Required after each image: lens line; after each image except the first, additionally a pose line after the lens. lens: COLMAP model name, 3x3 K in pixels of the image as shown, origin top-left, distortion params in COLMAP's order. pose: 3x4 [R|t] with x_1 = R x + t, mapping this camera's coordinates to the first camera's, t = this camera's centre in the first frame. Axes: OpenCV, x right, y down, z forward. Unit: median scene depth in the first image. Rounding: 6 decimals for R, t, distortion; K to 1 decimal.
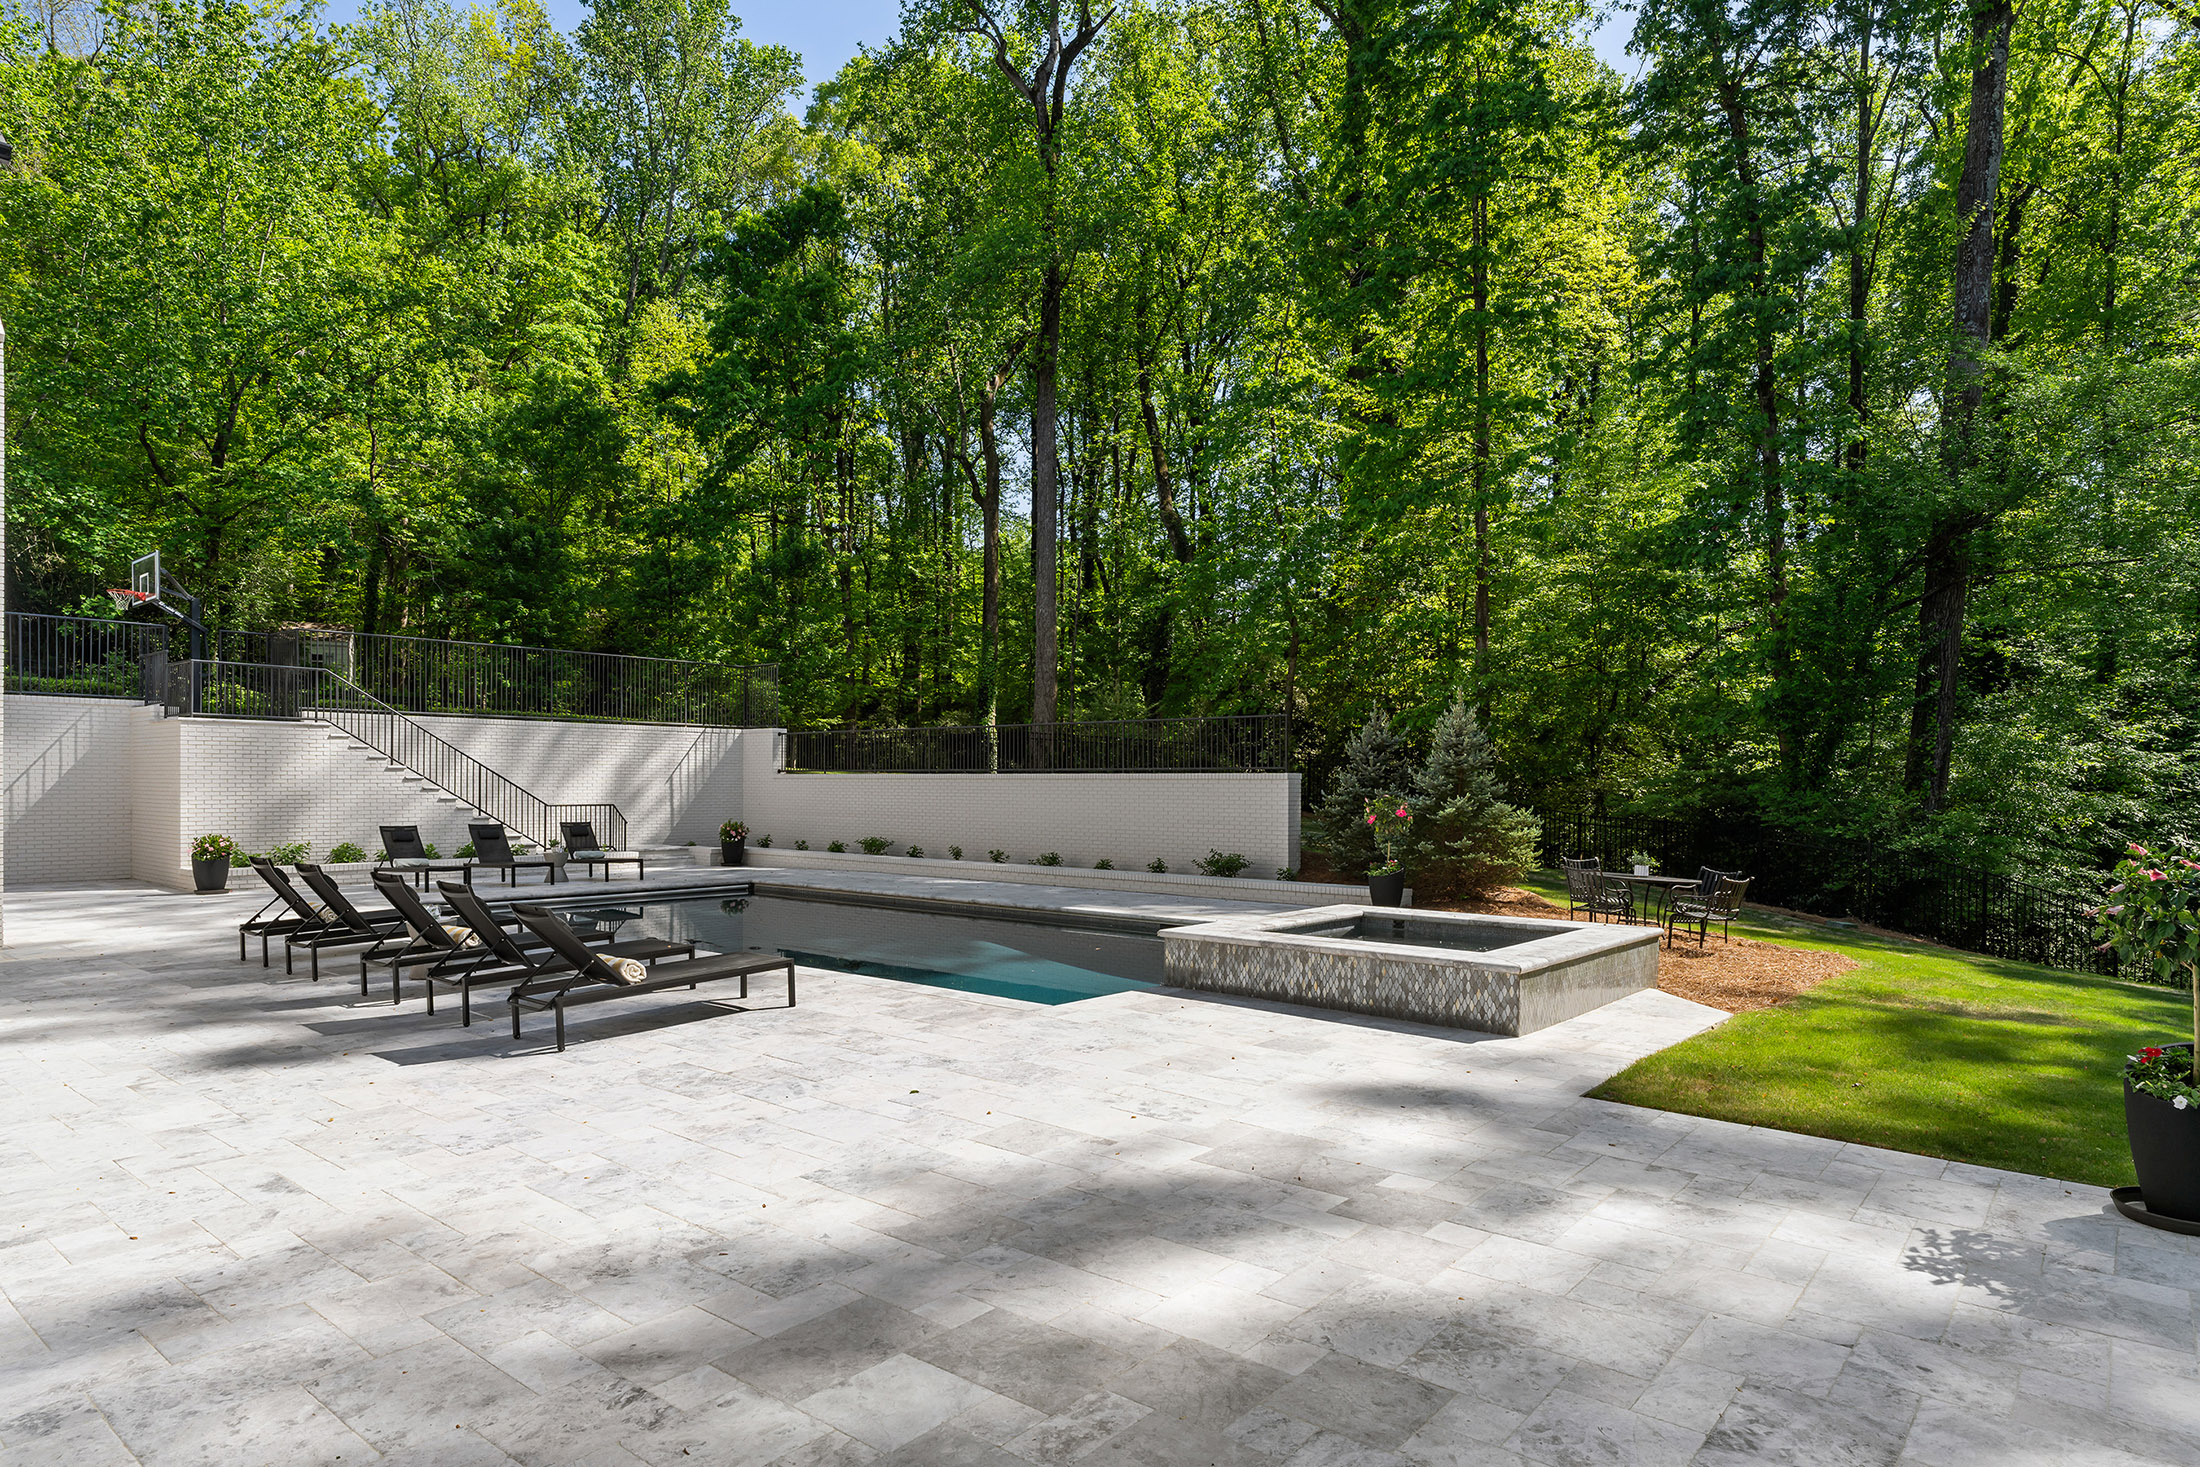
lens RADIAL K [[1257.9, 0, 1097.1], [0, 1257.9, 753.5], [0, 0, 1]] dist [-0.002658, 0.000156]
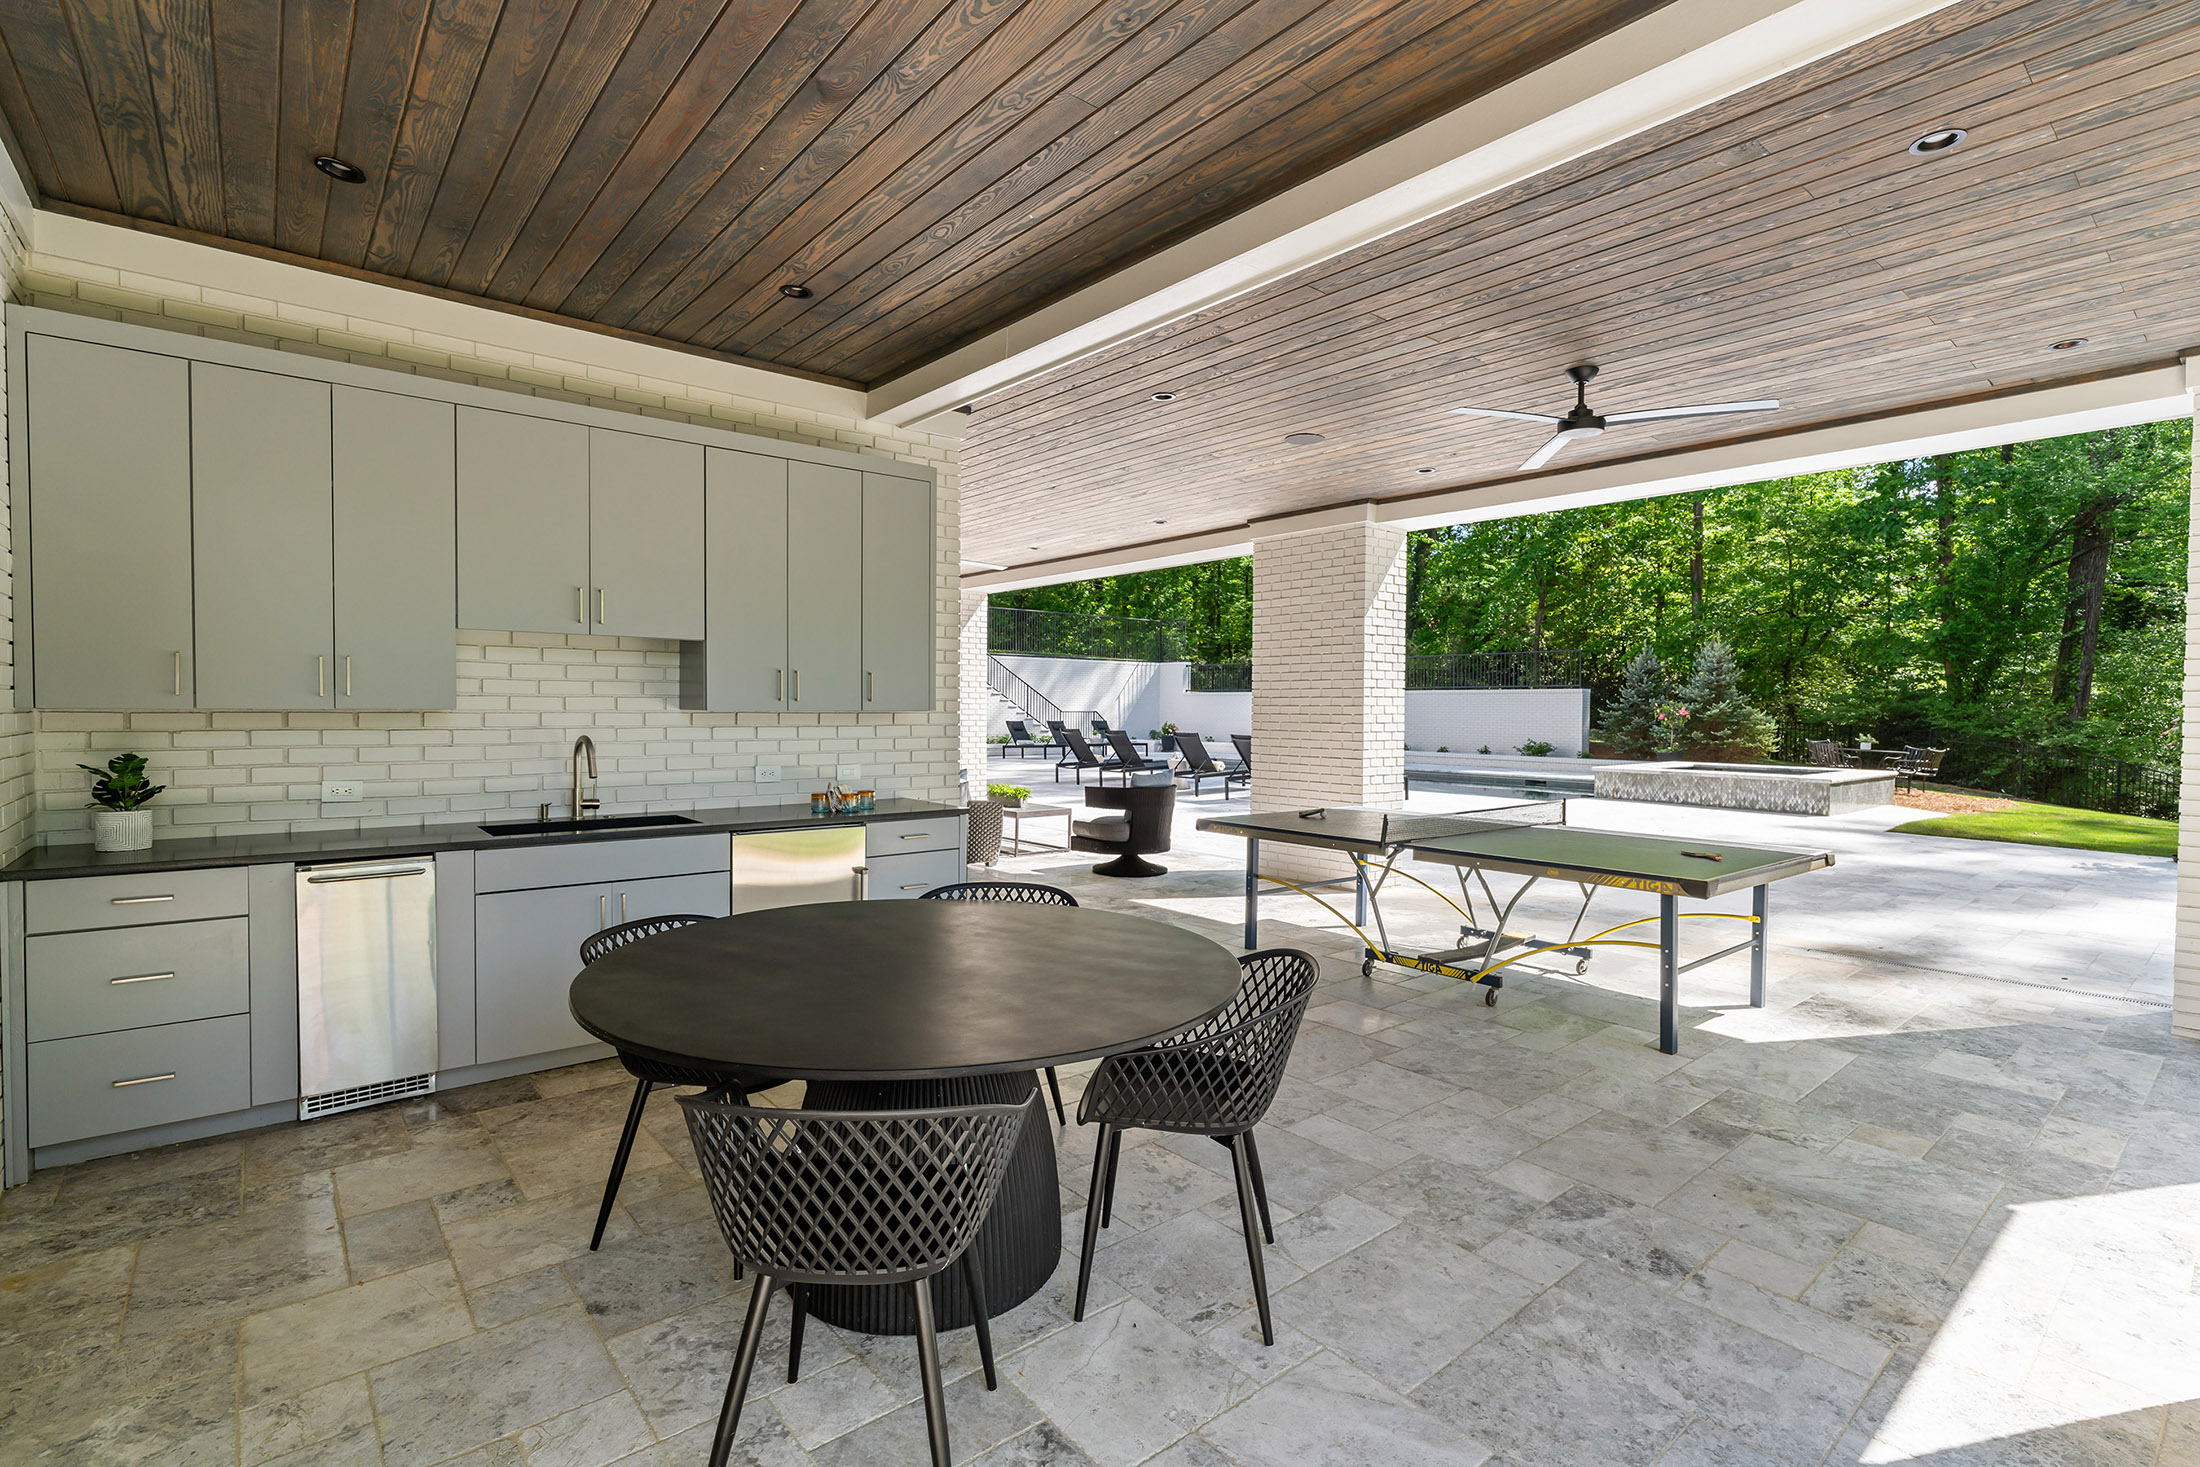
lens RADIAL K [[998.1, 0, 1103.0], [0, 998.1, 713.3], [0, 0, 1]] dist [-0.005232, 0.001398]
pose [[0.982973, 0.003677, -0.183714, -0.151738], [0.001775, 0.999563, 0.029498, 0.006858], [0.183742, -0.029322, 0.982537, -0.220115]]
